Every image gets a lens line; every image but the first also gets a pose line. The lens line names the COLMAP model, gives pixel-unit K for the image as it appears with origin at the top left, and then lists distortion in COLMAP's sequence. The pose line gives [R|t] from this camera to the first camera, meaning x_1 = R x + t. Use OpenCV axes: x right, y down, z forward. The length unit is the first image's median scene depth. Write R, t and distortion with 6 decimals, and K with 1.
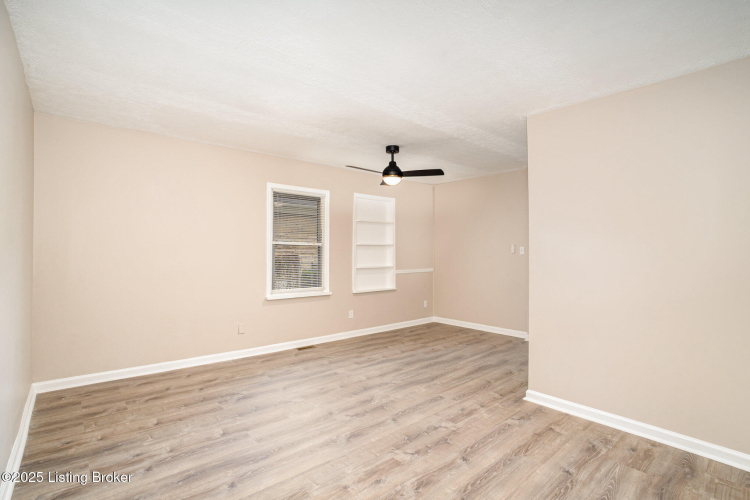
lens RADIAL K [[367.3, 0, 374.3], [0, 367.3, 248.1], [0, 0, 1]] dist [-0.069892, 0.028198]
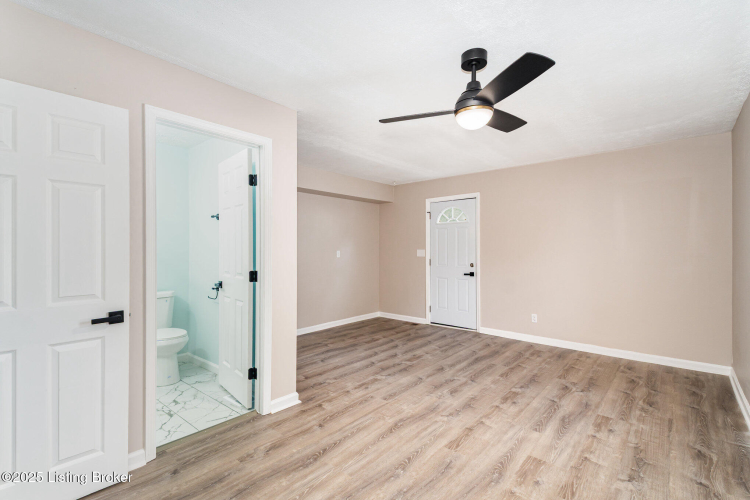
lens RADIAL K [[367.3, 0, 374.3], [0, 367.3, 248.1], [0, 0, 1]] dist [-0.069892, 0.028198]
pose [[-0.989757, -0.006432, -0.142619, 0.377273], [-0.004812, 0.999920, -0.011702, 0.016075], [0.142683, -0.010896, -0.989708, 2.091119]]
